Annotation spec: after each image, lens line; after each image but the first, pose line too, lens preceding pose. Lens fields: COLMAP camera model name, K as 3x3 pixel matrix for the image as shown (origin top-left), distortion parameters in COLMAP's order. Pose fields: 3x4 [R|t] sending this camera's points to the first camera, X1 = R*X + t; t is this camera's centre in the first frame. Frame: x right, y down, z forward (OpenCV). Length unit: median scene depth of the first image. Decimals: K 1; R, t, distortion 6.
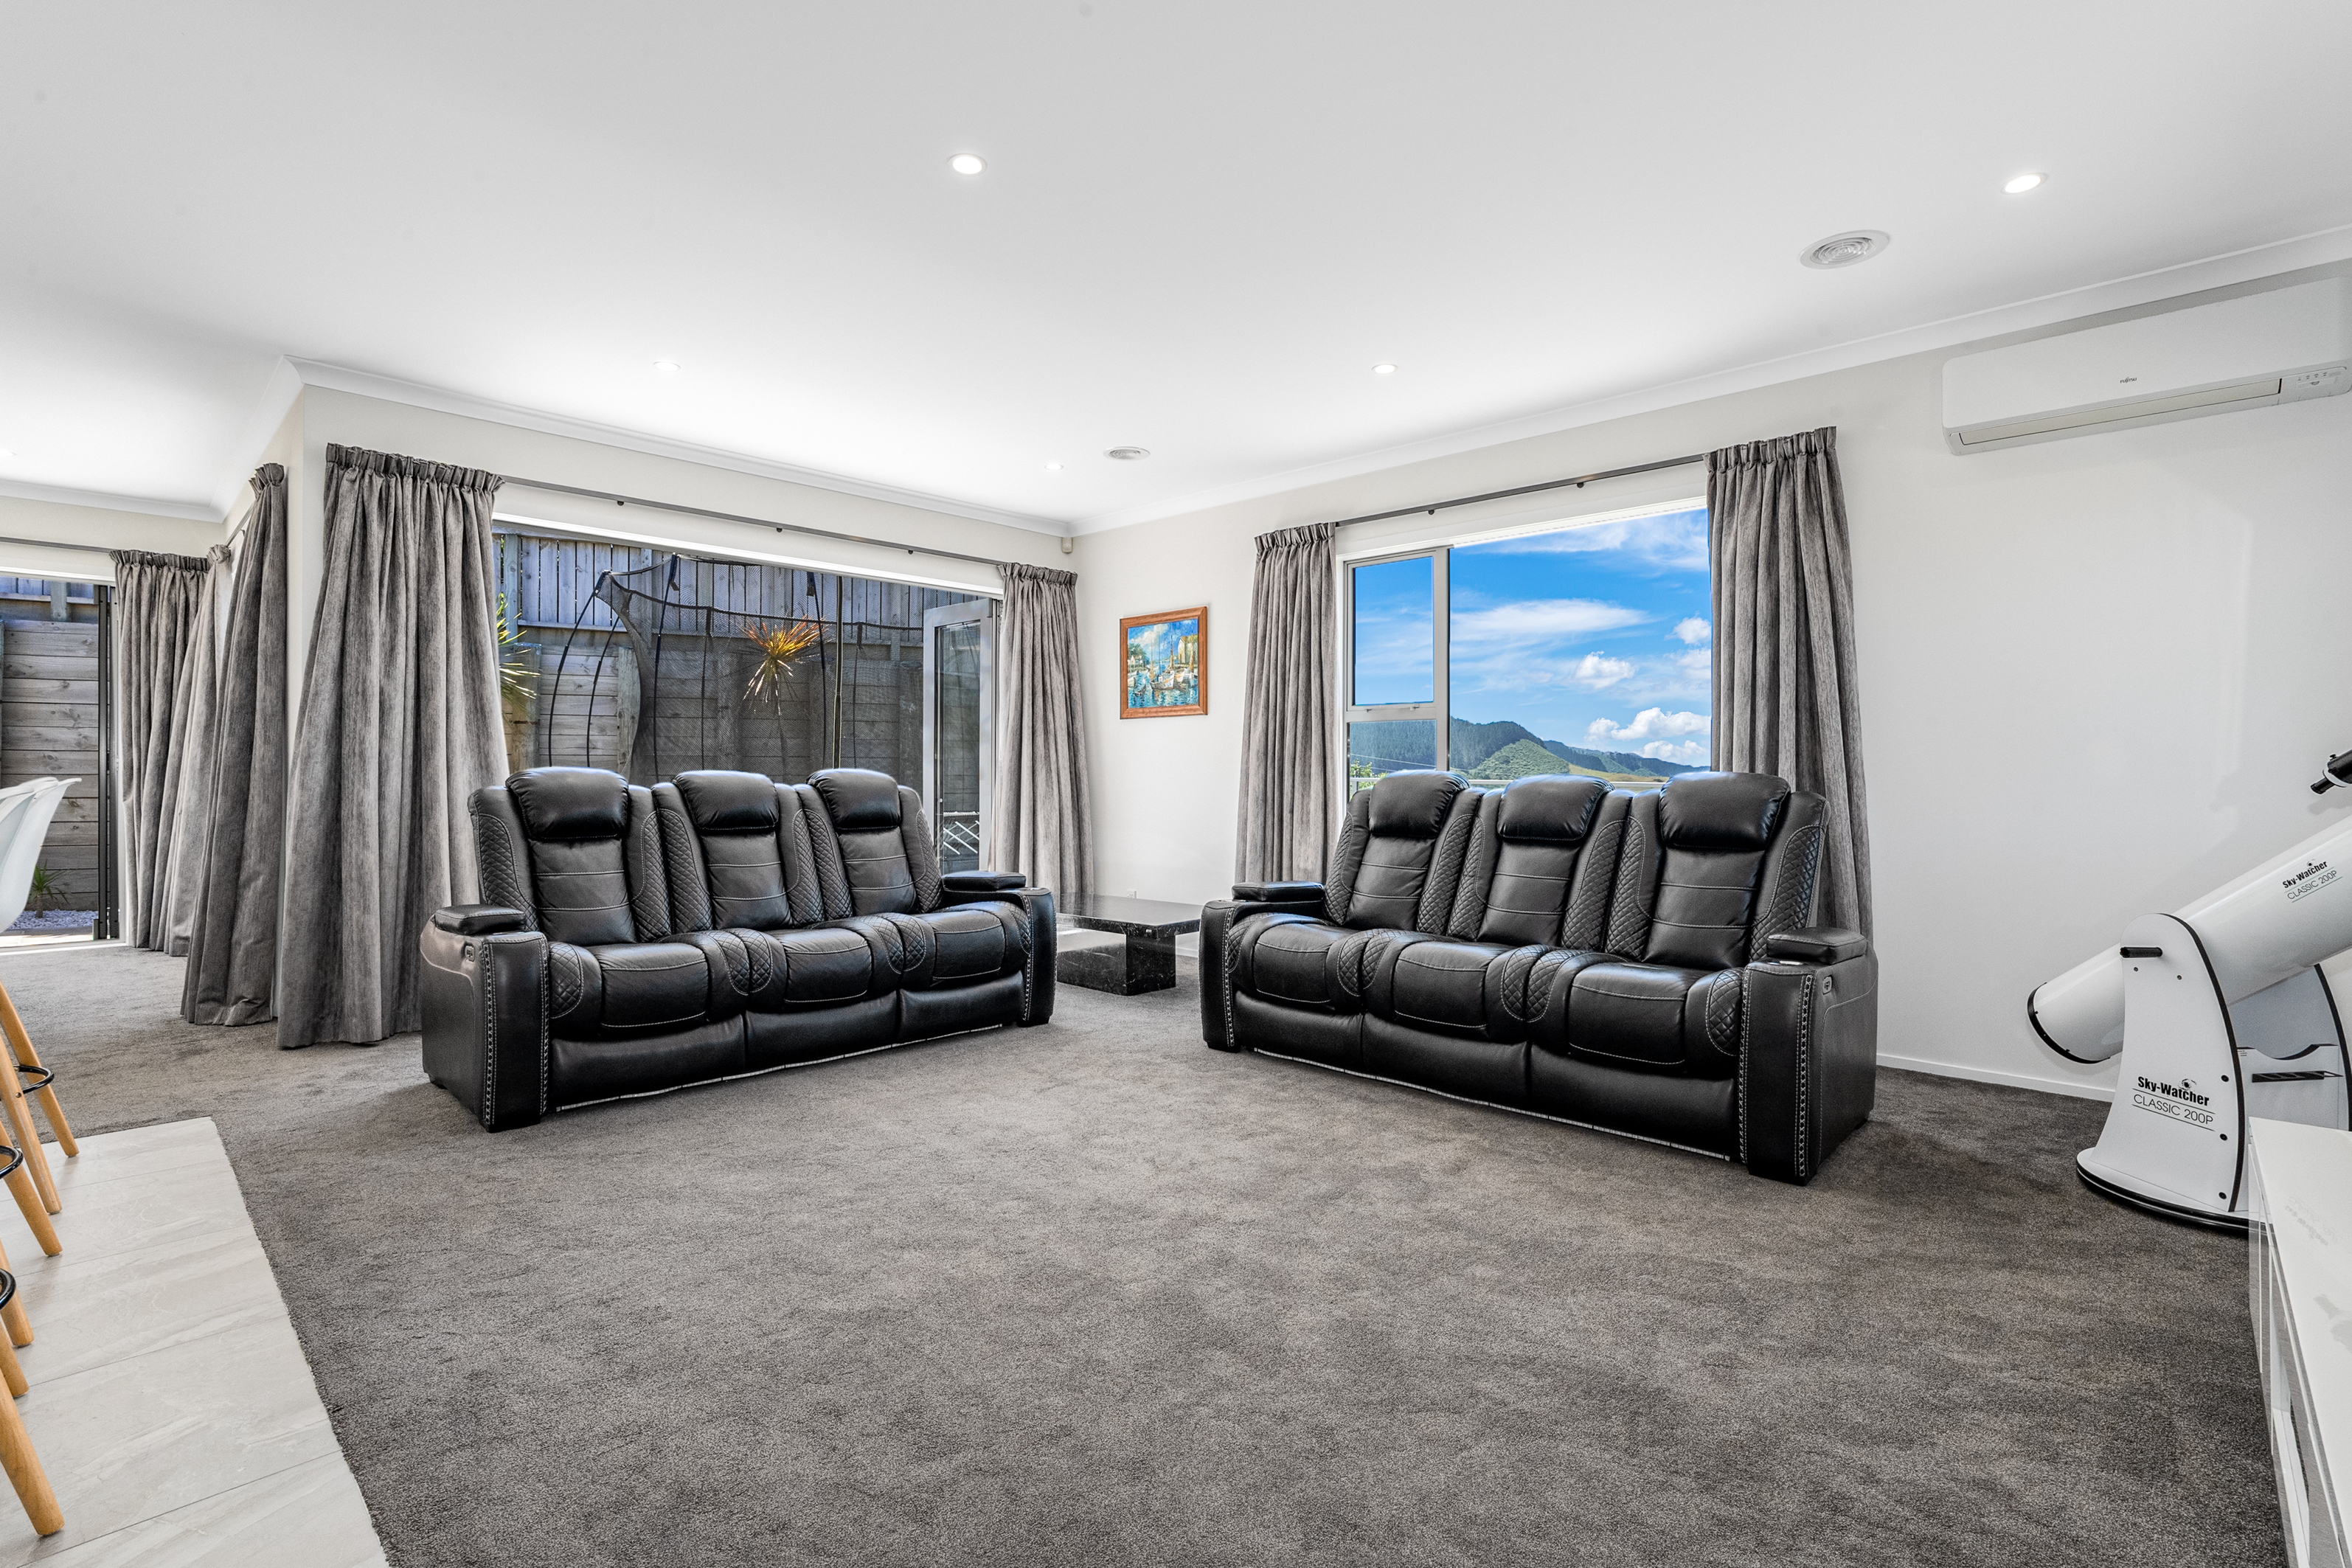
lens RADIAL K [[1094.8, 0, 1163.7], [0, 1094.8, 769.8], [0, 0, 1]] dist [-0.022346, 0.000371]
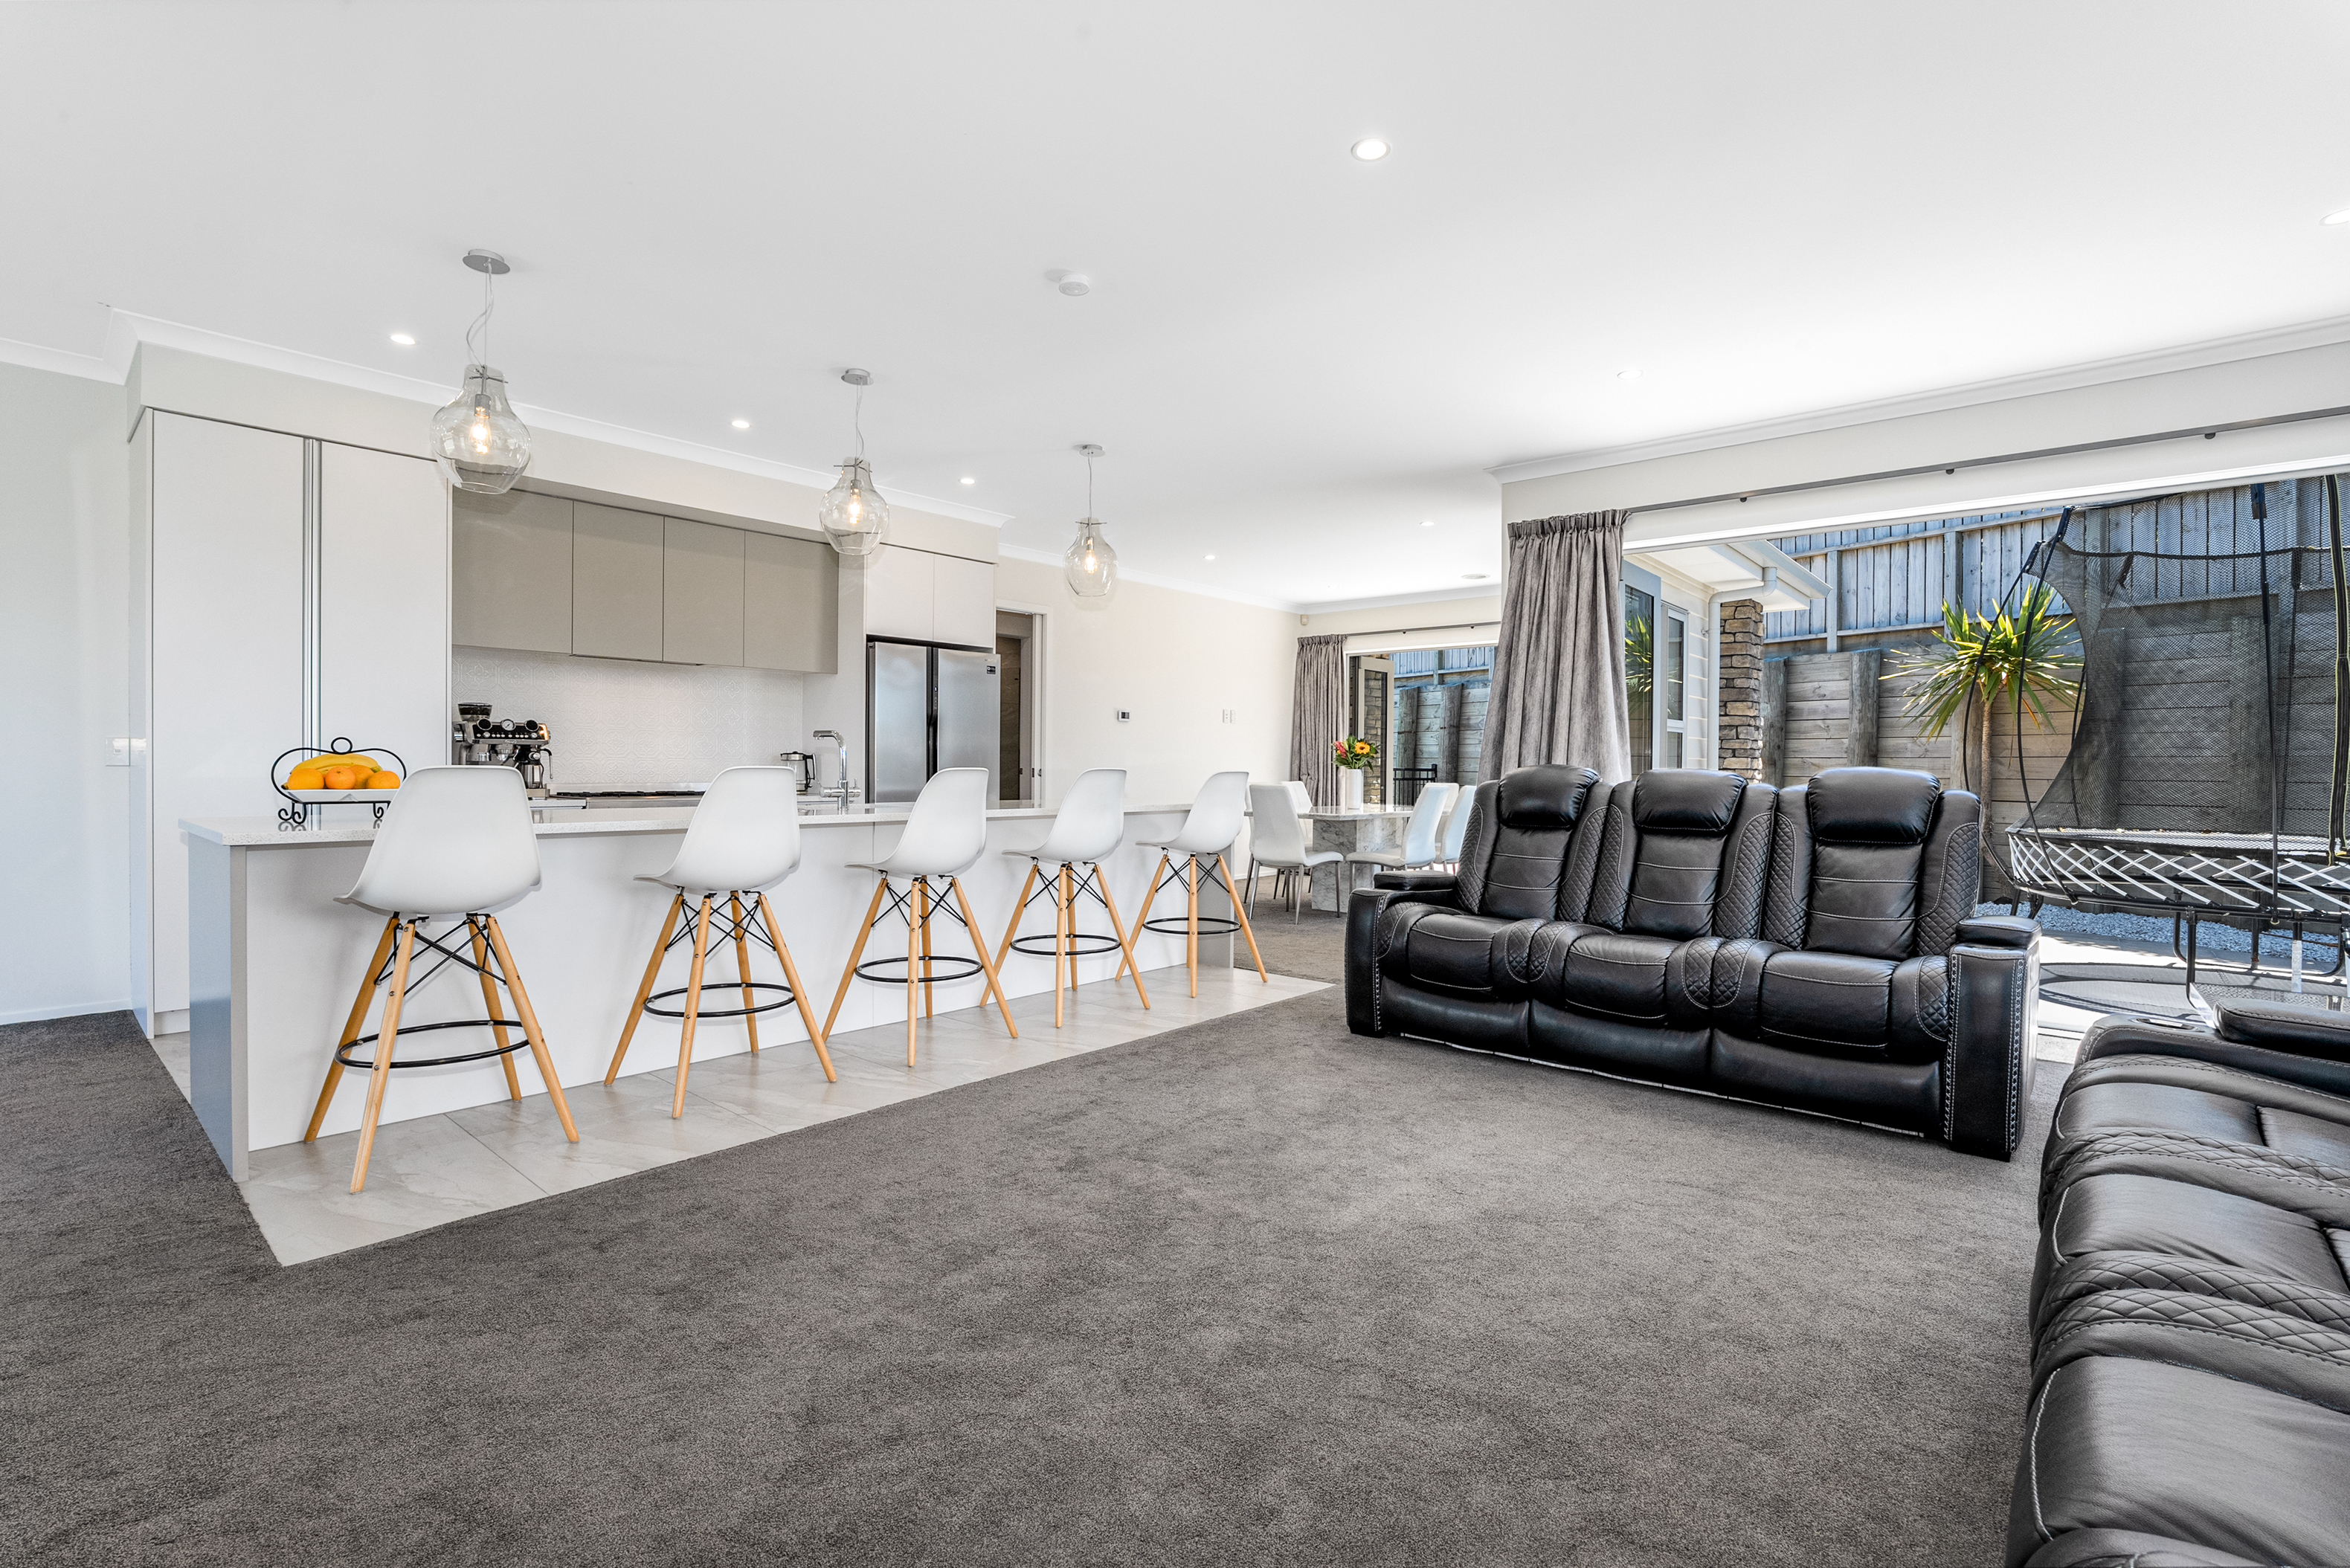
lens RADIAL K [[1062.3, 0, 1185.0], [0, 1062.3, 784.0], [0, 0, 1]] dist [-0.022867, 0.000190]
pose [[0.065852, 0.012746, -0.997748, 0.468908], [-0.007011, 0.999900, 0.012311, 0.005240], [0.997805, 0.006184, 0.065935, 0.474738]]
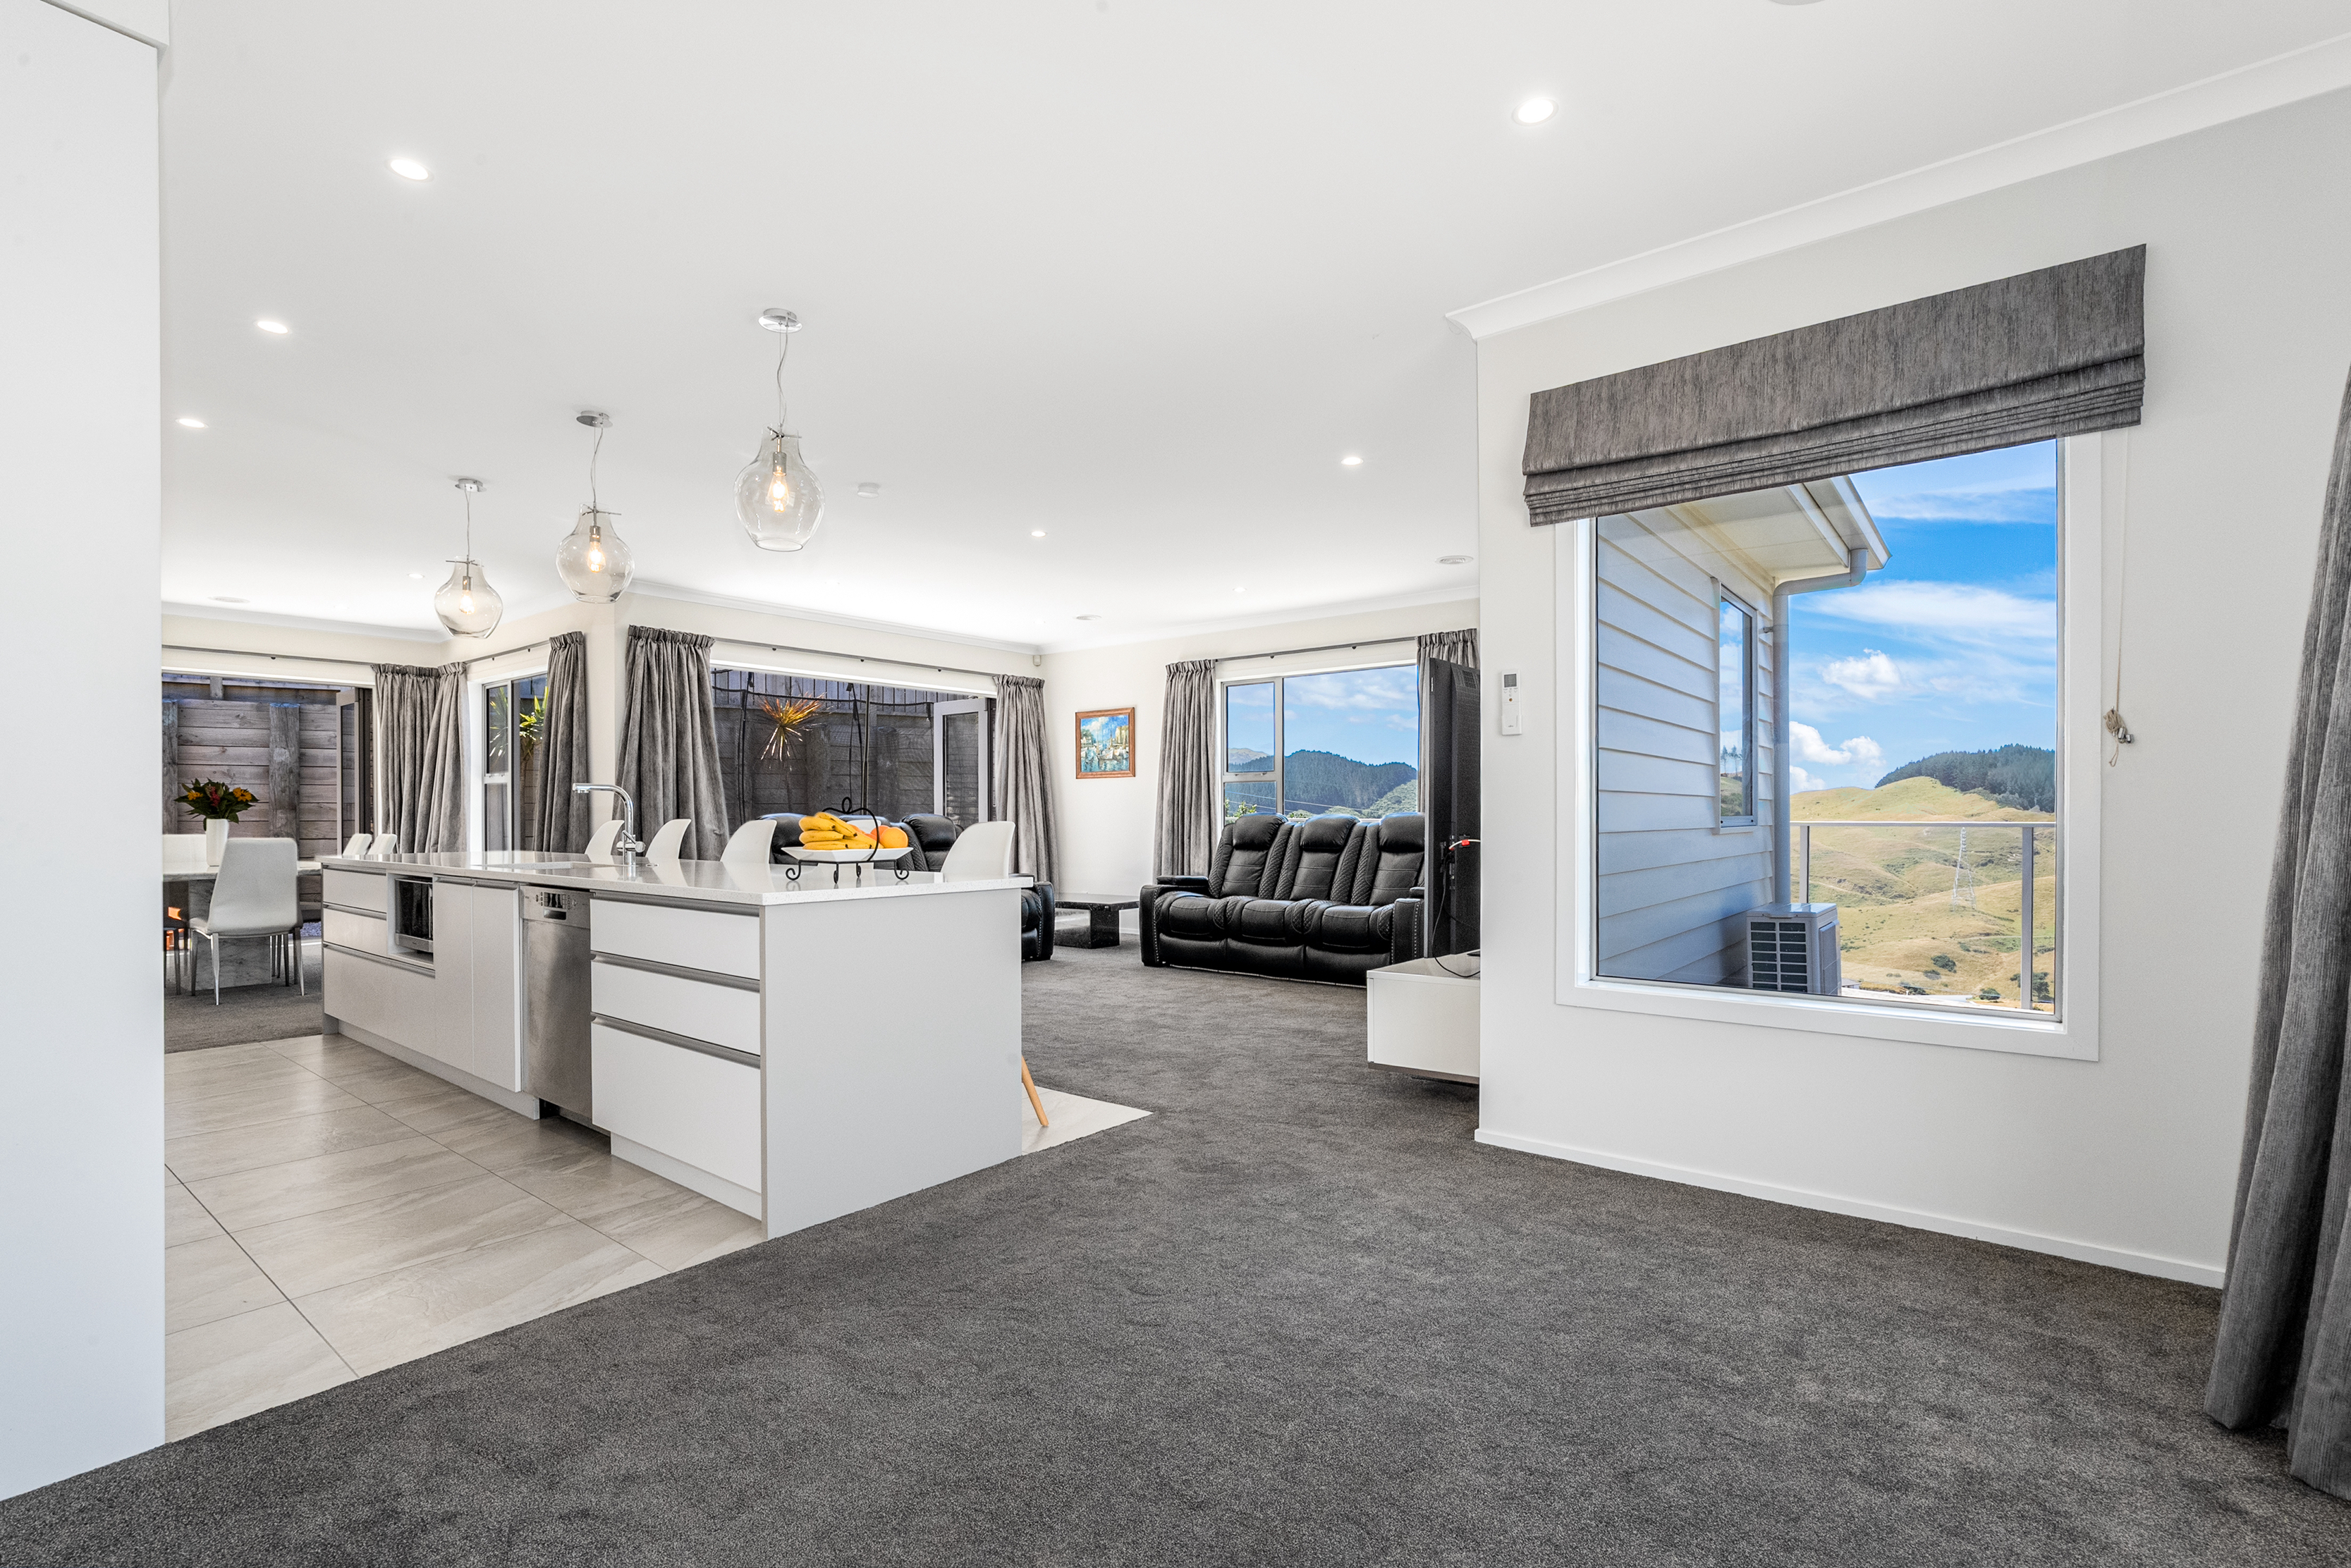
lens RADIAL K [[1066.2, 0, 1162.0], [0, 1066.2, 810.9], [0, 0, 1]] dist [-0.001563, 0.000117]
pose [[0.996039, -0.005947, 0.088718, -0.077803], [0.006037, 0.999982, -0.000744, -0.001037], [-0.088712, 0.001277, 0.996056, -0.696546]]
